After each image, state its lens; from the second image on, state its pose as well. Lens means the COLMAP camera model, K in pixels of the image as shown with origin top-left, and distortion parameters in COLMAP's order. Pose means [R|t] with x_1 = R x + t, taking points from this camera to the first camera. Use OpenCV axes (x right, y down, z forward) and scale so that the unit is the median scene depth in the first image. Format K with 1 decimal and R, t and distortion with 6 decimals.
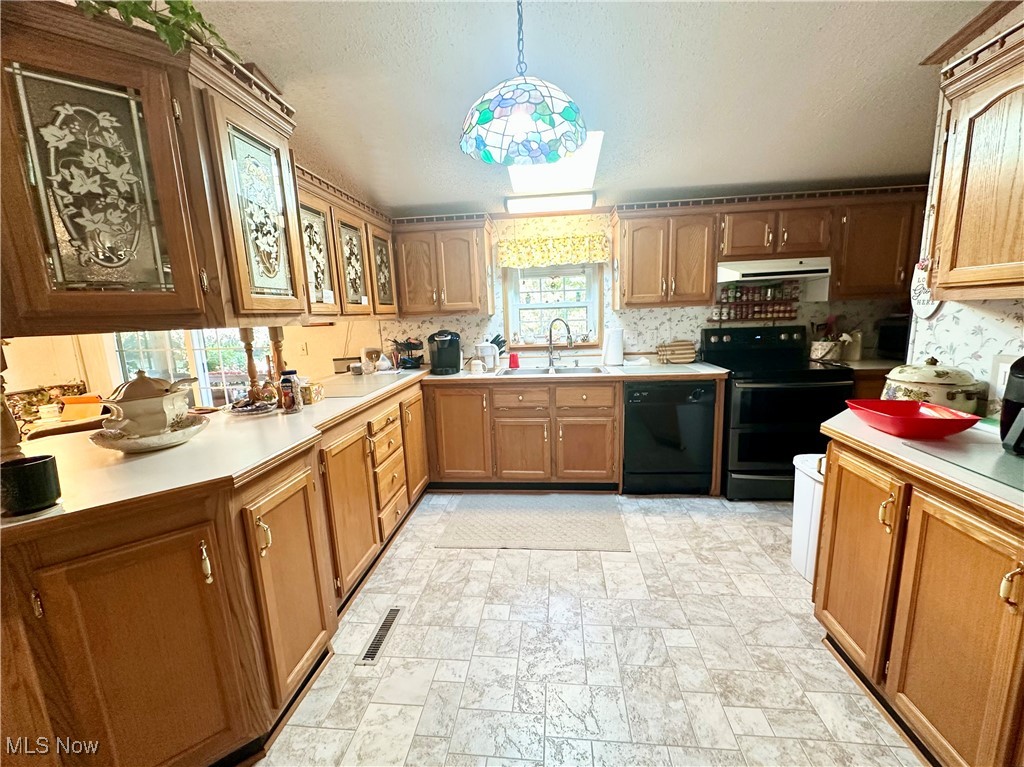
lens RADIAL K [[426.5, 0, 512.0], [0, 426.5, 383.5], [0, 0, 1]] dist [-0.002340, -0.000205]
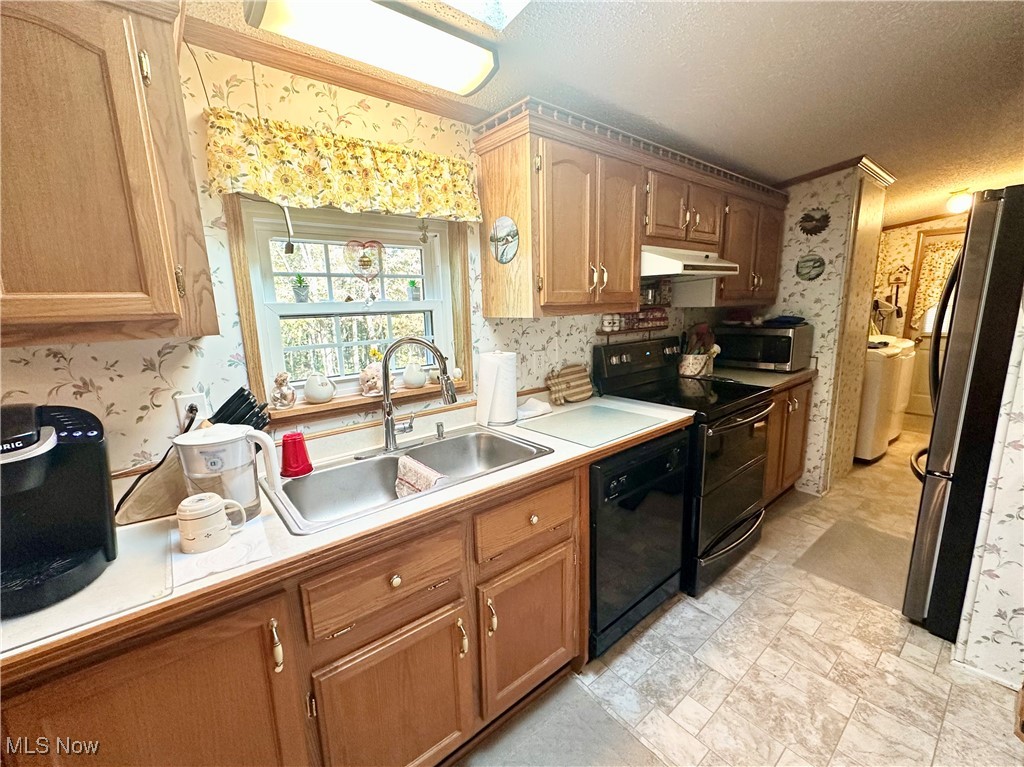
lens RADIAL K [[426.5, 0, 512.0], [0, 426.5, 383.5], [0, 0, 1]] dist [-0.002340, -0.000205]
pose [[0.706884, -0.111736, 0.698448, -0.122955], [0.116293, 0.992366, 0.041058, -0.115412], [-0.697704, 0.052201, 0.714482, 0.635218]]
